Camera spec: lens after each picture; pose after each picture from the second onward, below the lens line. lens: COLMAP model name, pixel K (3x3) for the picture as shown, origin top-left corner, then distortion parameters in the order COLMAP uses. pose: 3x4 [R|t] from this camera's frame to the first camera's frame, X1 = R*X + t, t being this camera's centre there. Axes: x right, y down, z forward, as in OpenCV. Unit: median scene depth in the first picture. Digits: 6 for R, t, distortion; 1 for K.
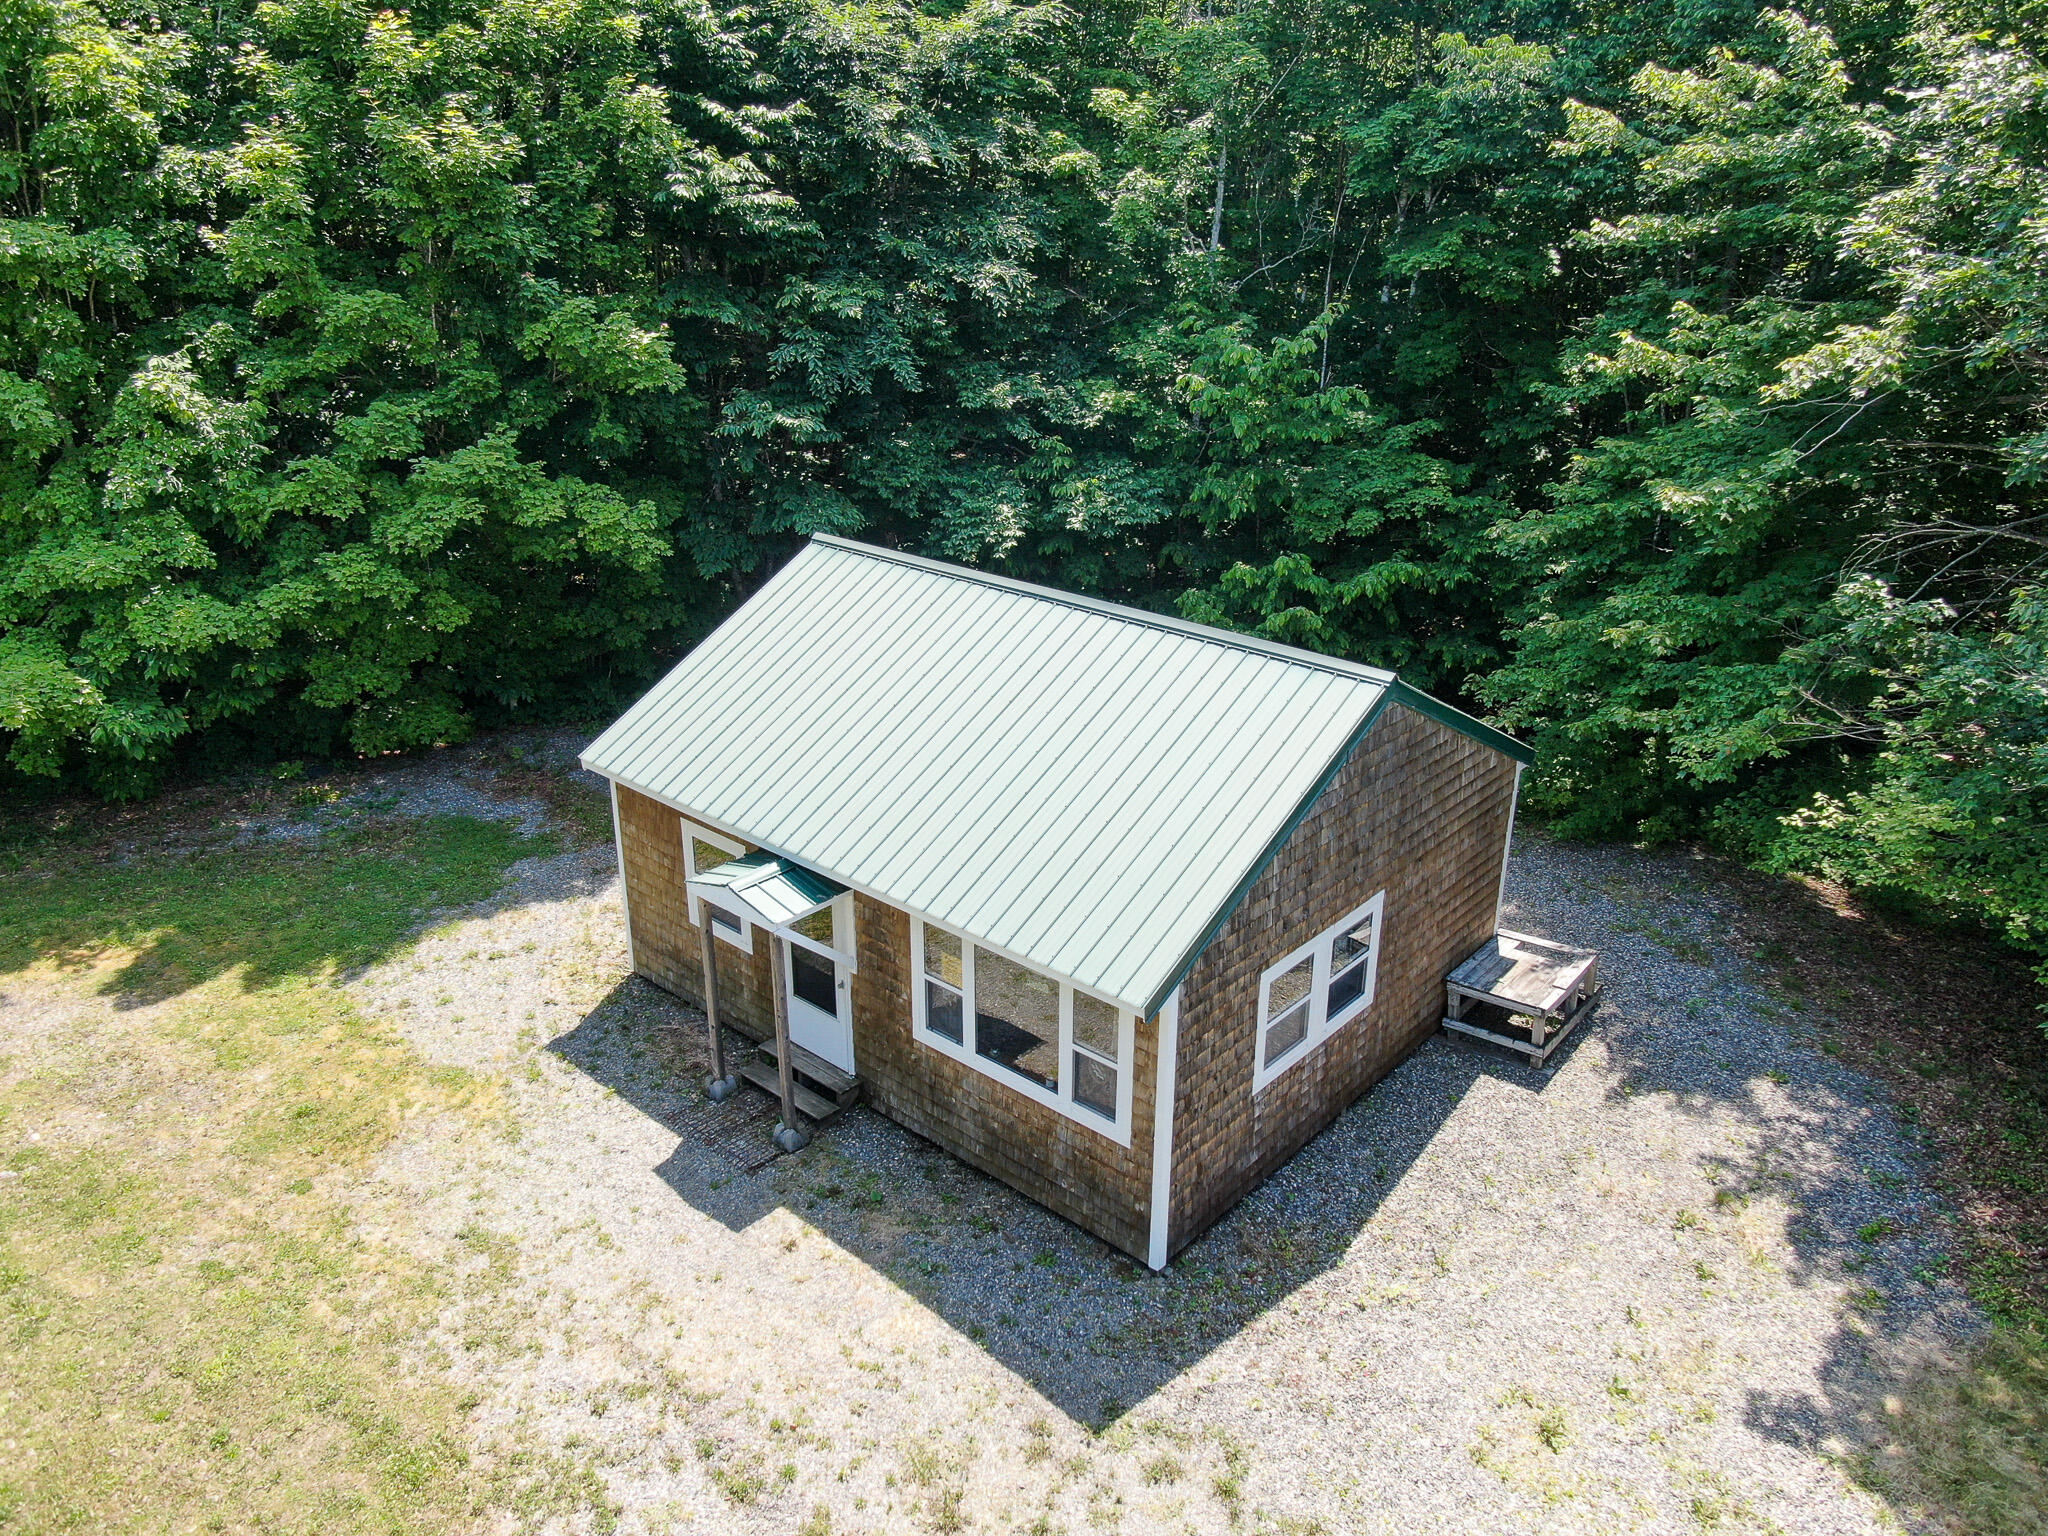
lens RADIAL K [[1512.4, 0, 1051.9], [0, 1512.4, 766.5], [0, 0, 1]] dist [-0.028687, -0.000115]
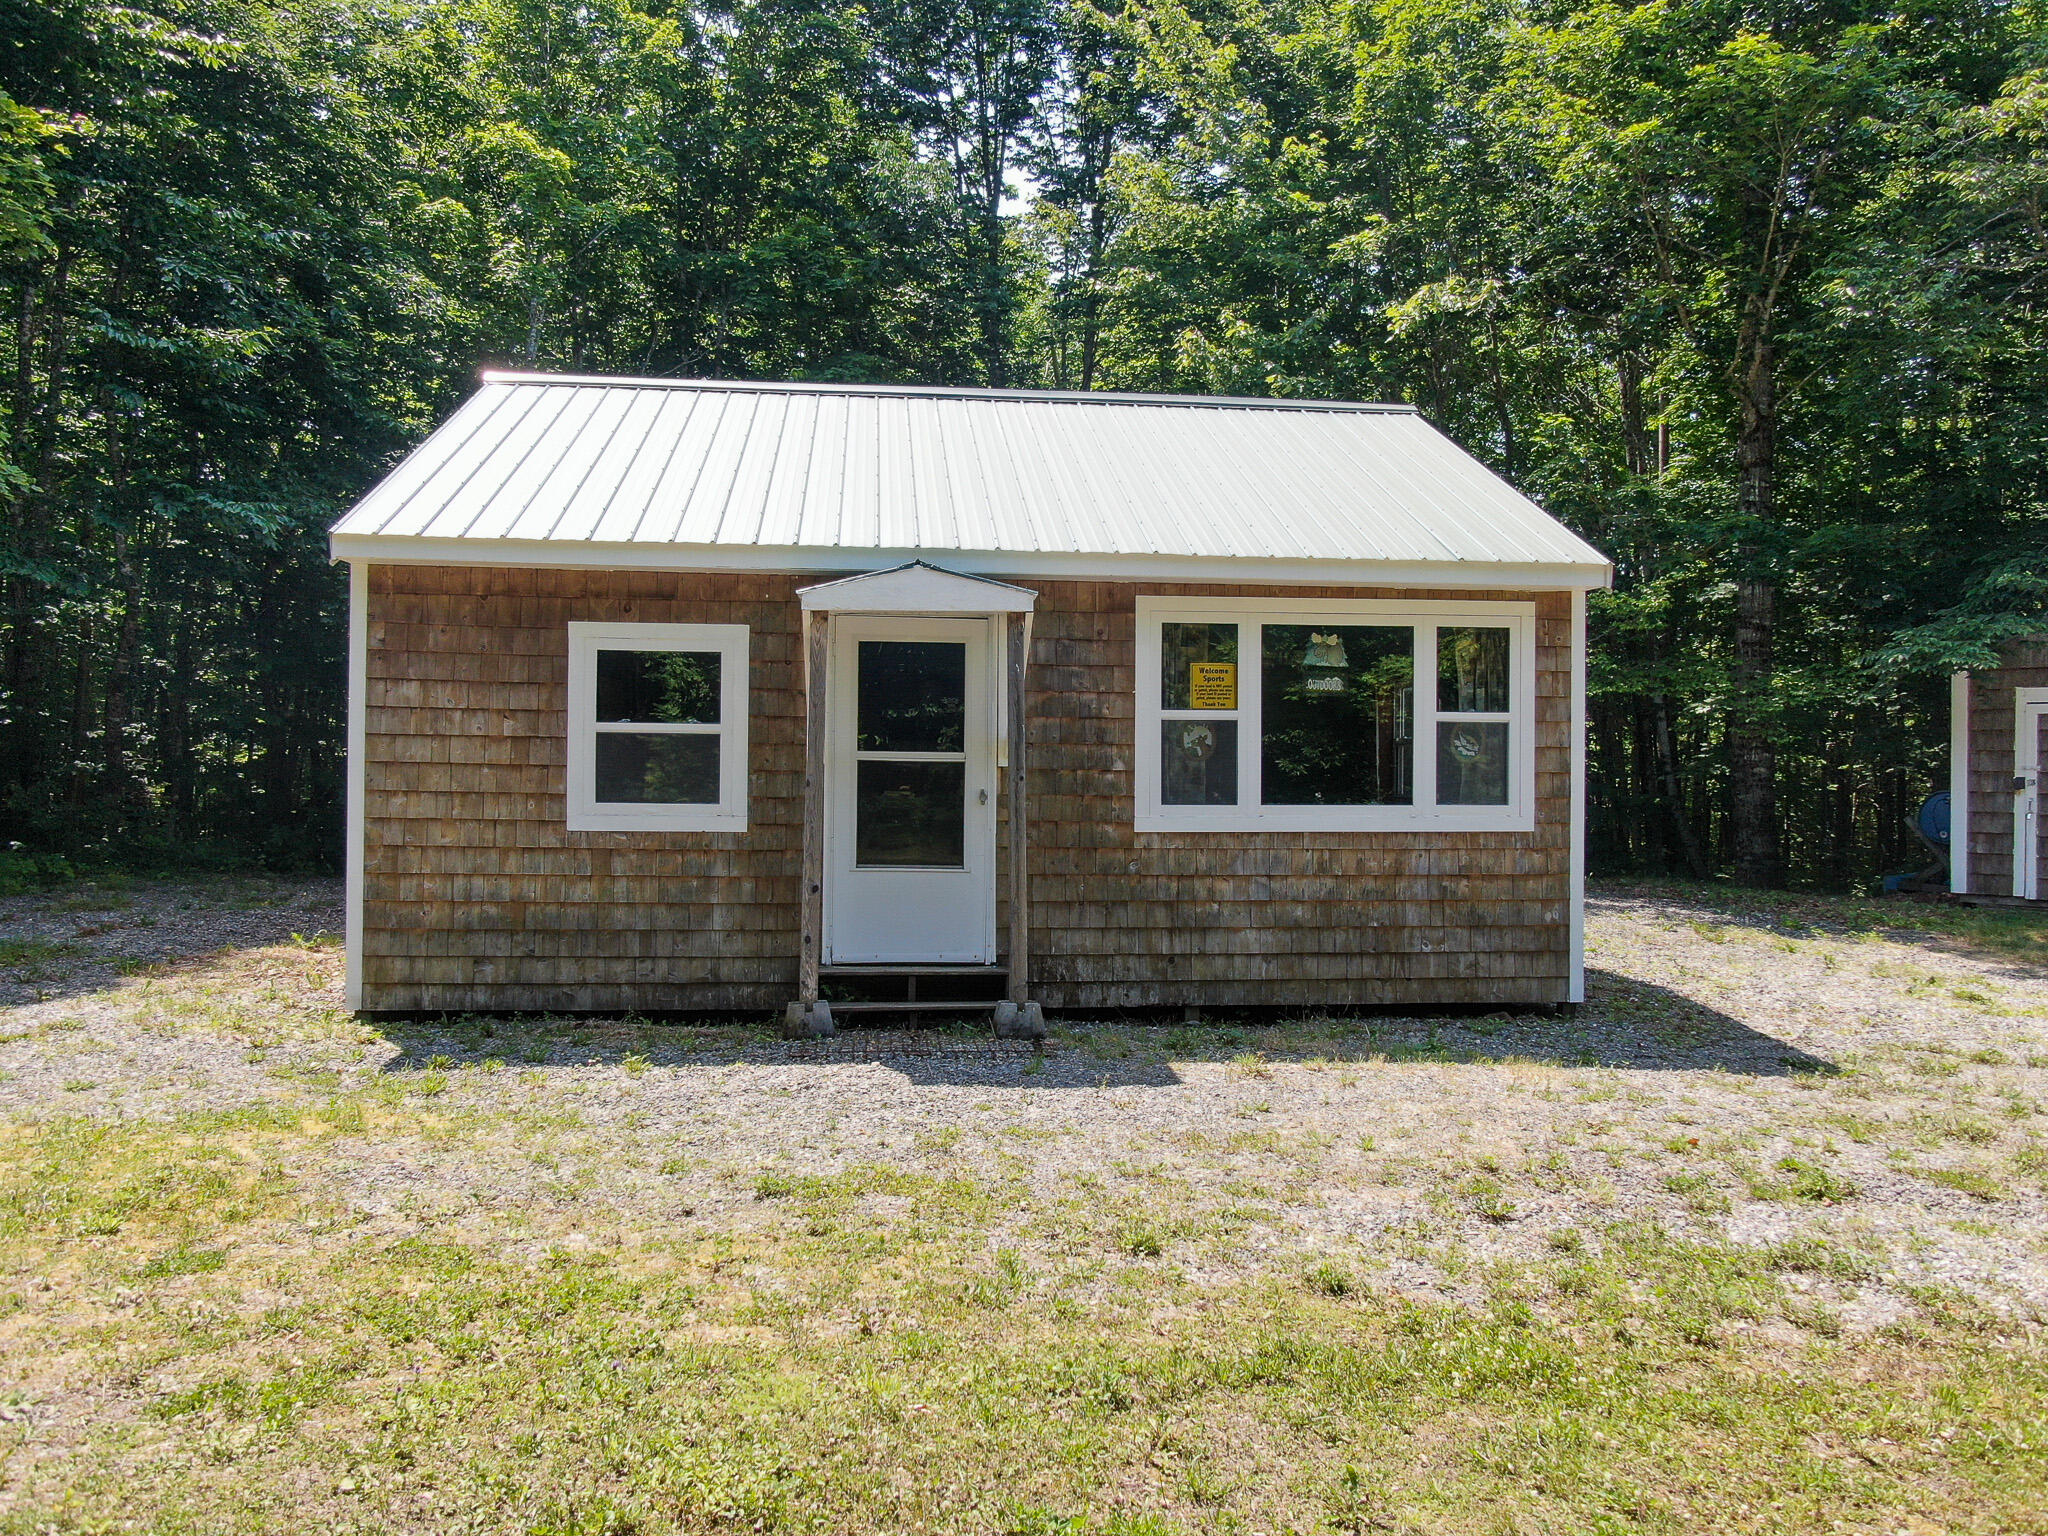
lens RADIAL K [[1471.4, 0, 1024.0], [0, 1471.4, 768.0], [0, 0, 1]] dist [-0.006349, -0.000998]
pose [[0.686013, -0.004579, 0.727574, -0.634638], [0.276765, 0.926451, -0.255125, 0.326301], [-0.672894, 0.376387, 0.636825, 0.657124]]
